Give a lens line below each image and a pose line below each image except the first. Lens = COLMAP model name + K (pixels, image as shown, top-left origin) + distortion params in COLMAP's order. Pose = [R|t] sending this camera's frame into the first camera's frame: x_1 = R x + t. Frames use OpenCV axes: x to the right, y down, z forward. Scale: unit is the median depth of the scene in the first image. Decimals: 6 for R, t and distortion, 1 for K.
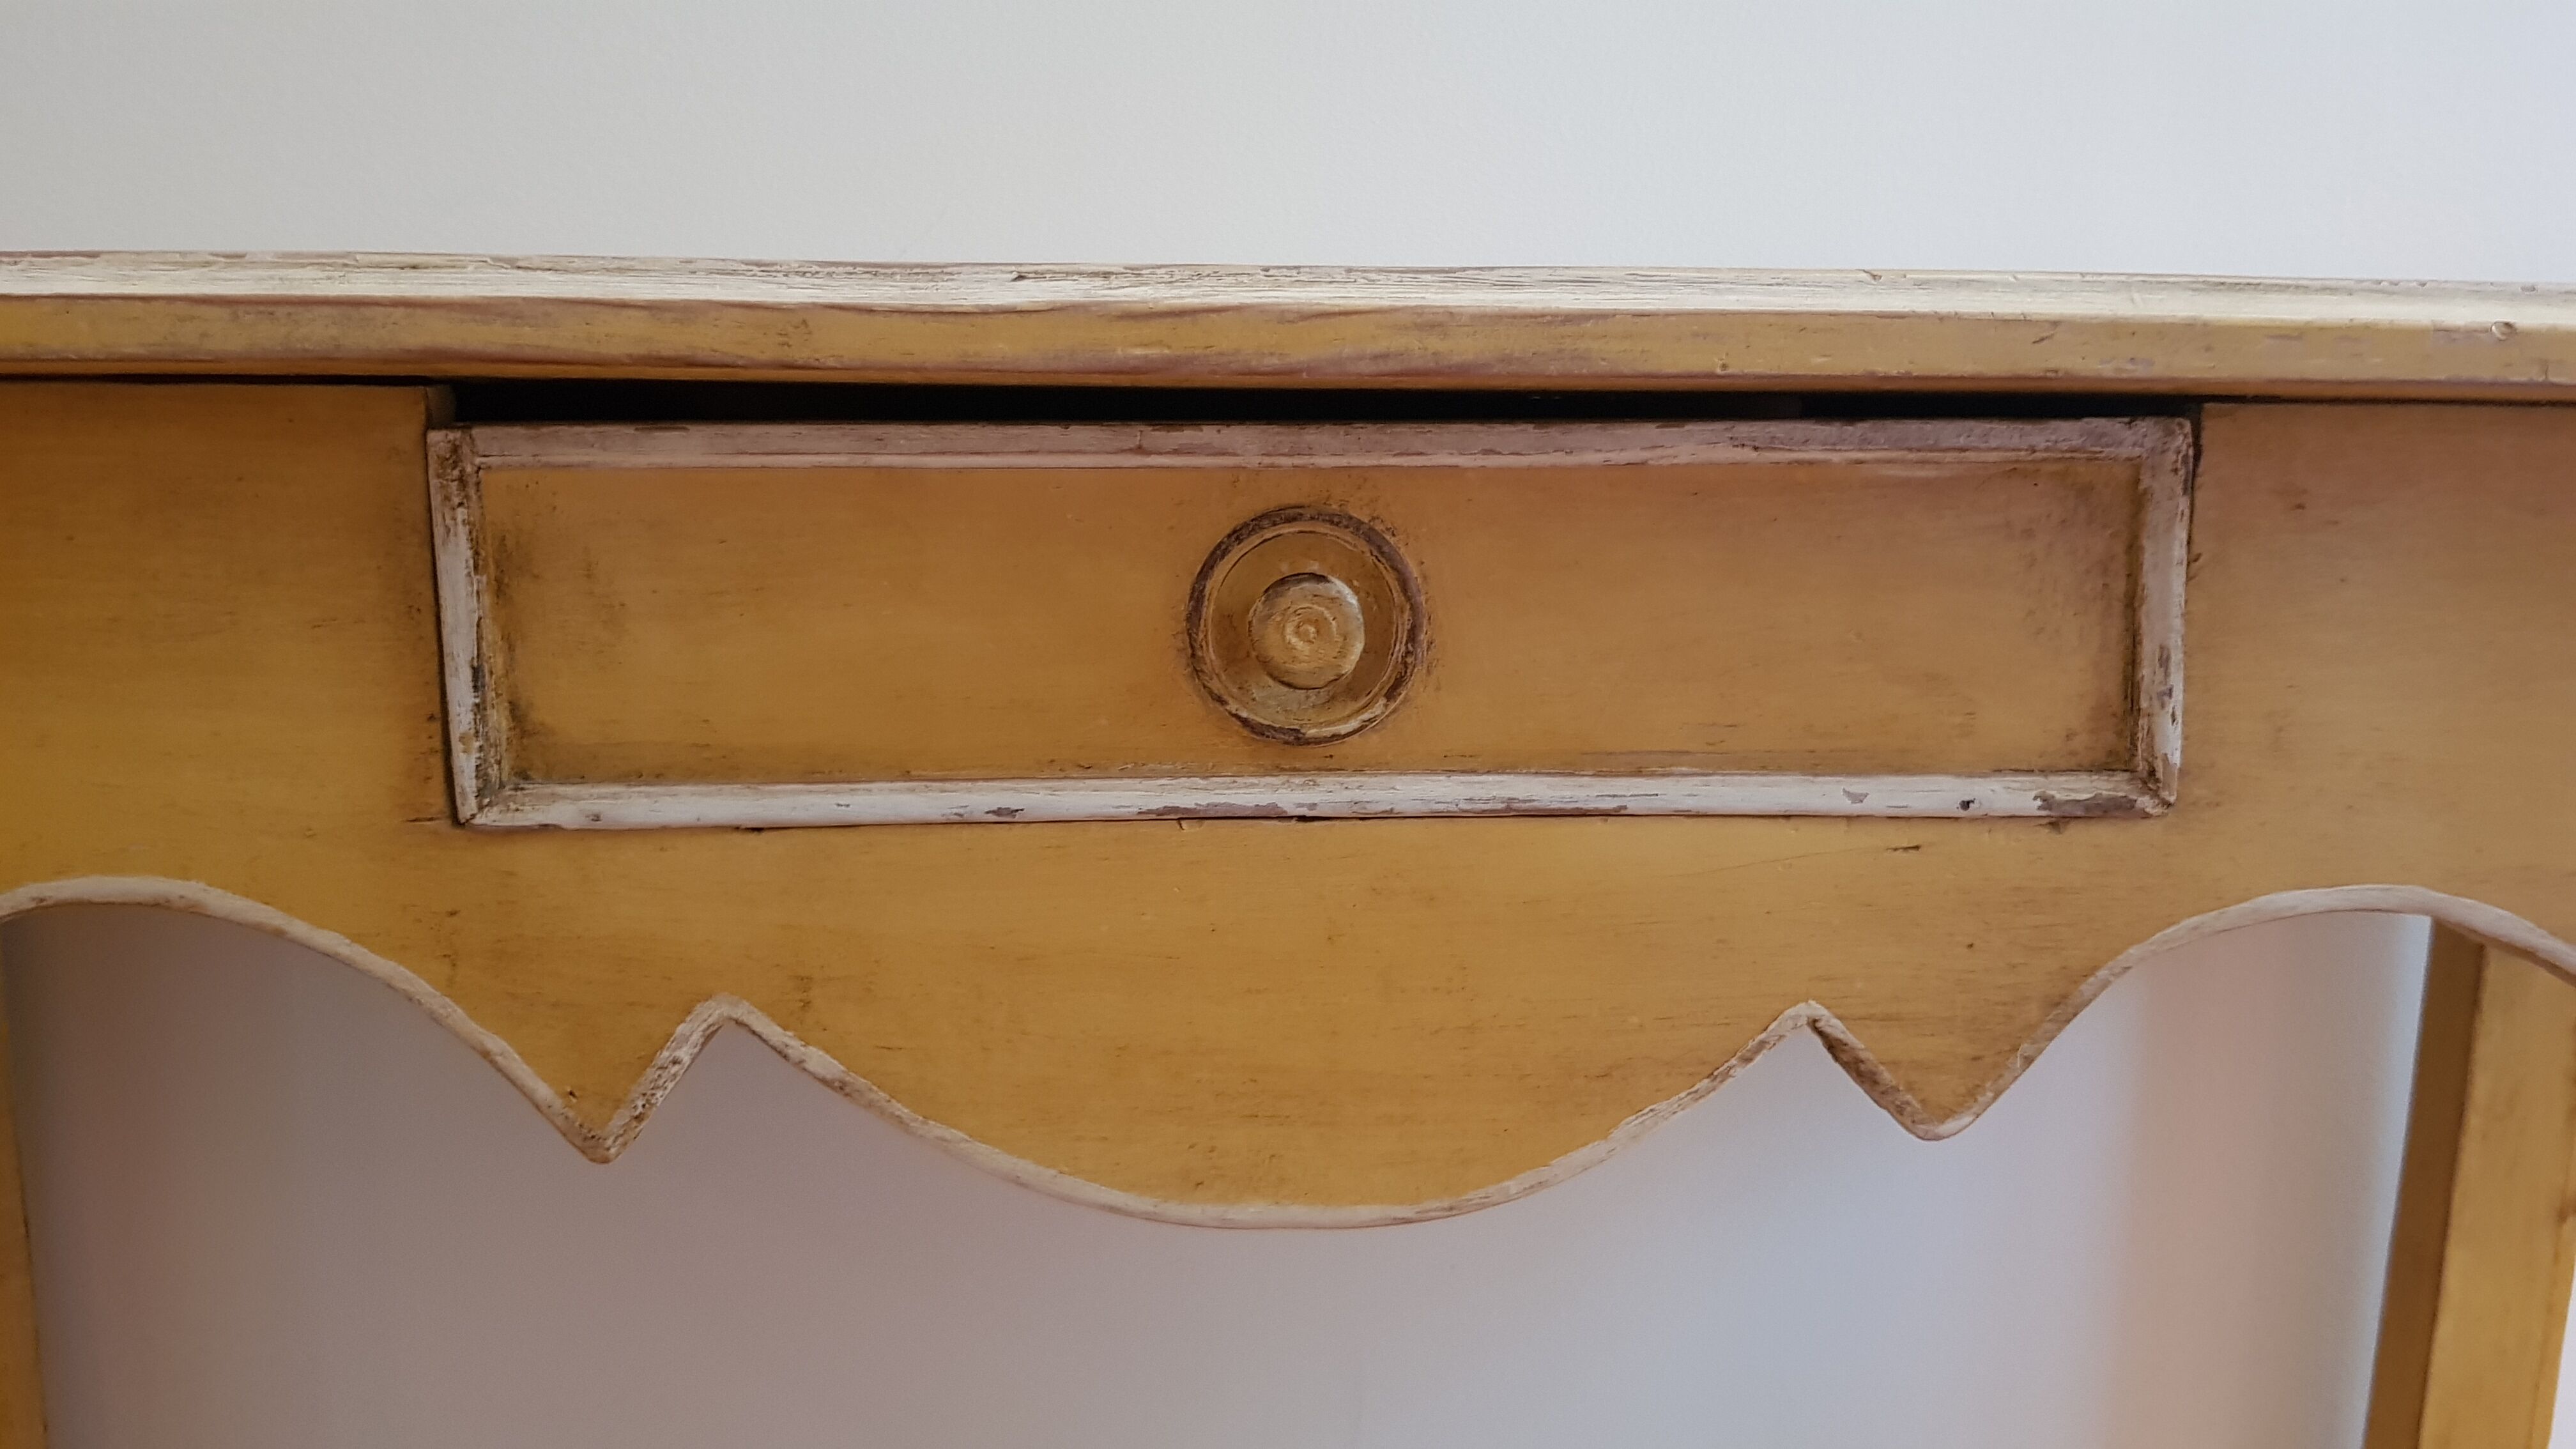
lens RADIAL K [[1986.2, 0, 1288.0], [0, 1986.2, 724.5], [0, 0, 1]] dist [0.060482, -0.108476]
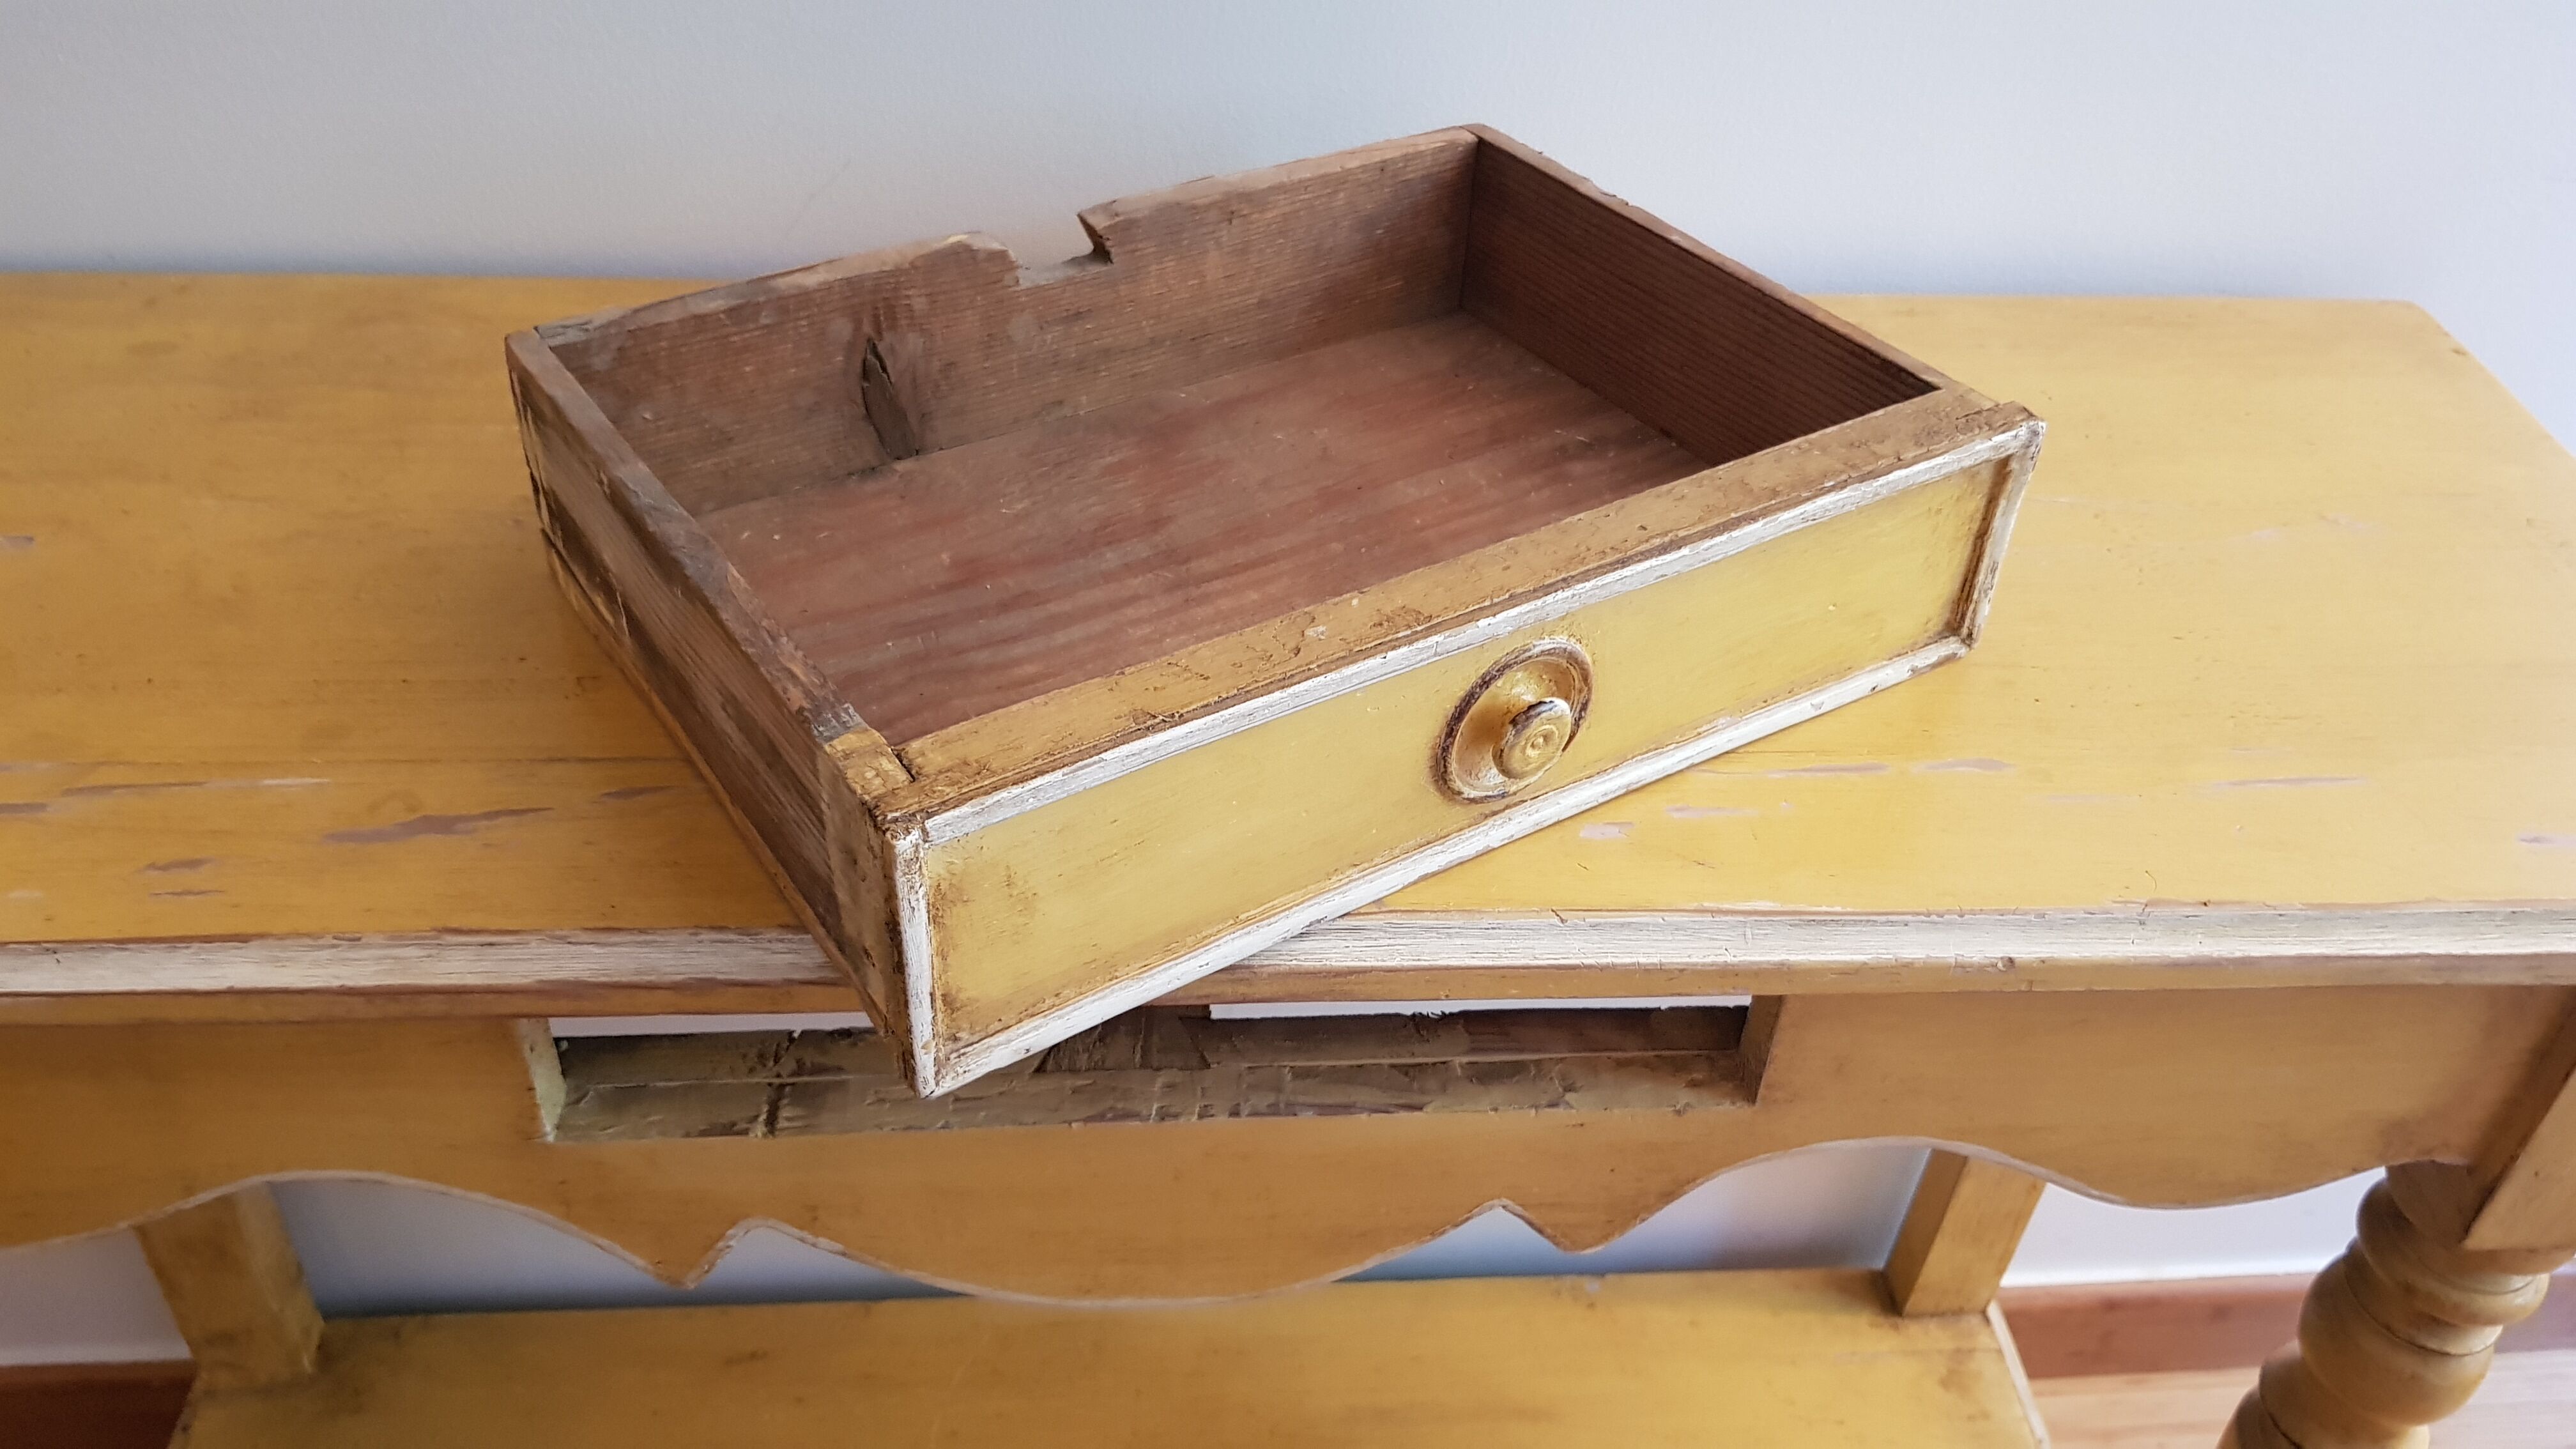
lens RADIAL K [[2024.4, 0, 1317.2], [0, 2024.4, 714.1], [0, 0, 1]] dist [0.003985, -0.008123]
pose [[0.998492, 0.016139, 0.052473, 0.042715], [-0.040228, 0.865498, 0.499295, -0.945900], [-0.037358, -0.500652, 0.864842, -0.113421]]
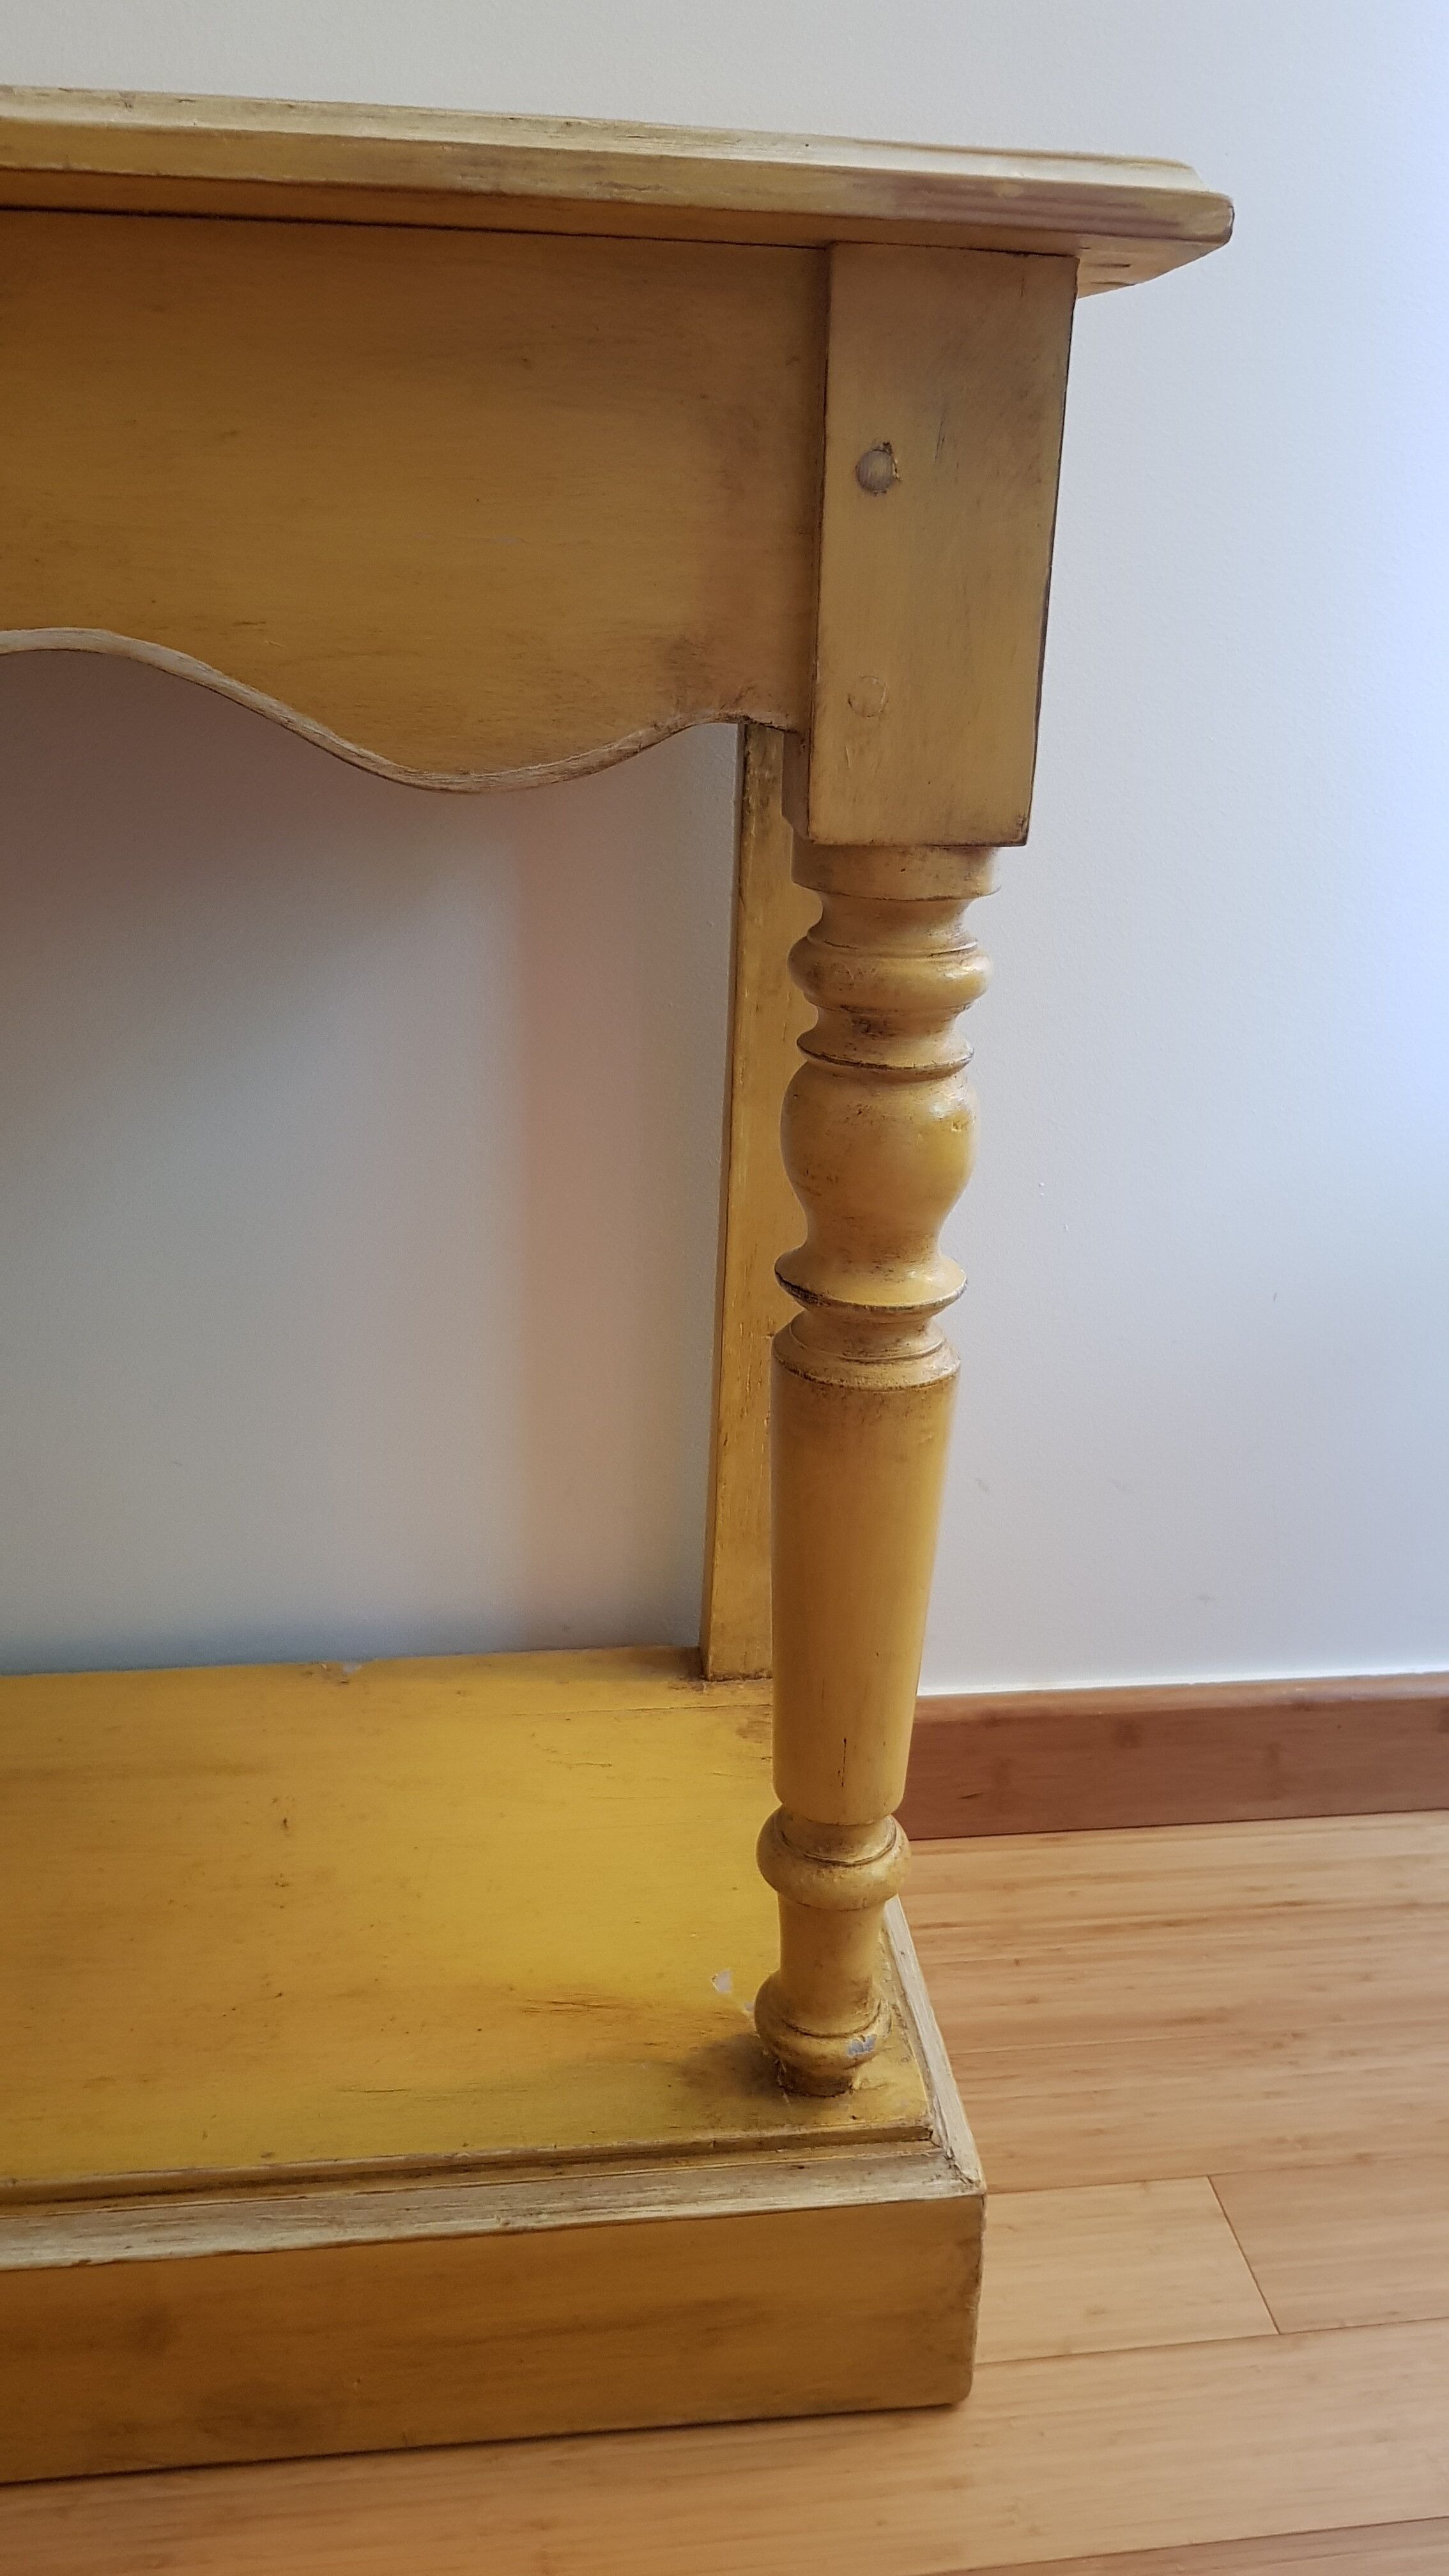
lens RADIAL K [[1986.2, 0, 759.0], [0, 1986.2, 1283.9], [0, 0, 1]] dist [0.060482, -0.108476]
pose [[0.997513, -0.003741, 0.070388, 0.927690], [-0.009812, 0.981498, 0.191222, 0.254391], [-0.069801, -0.191437, 0.979020, -0.377404]]
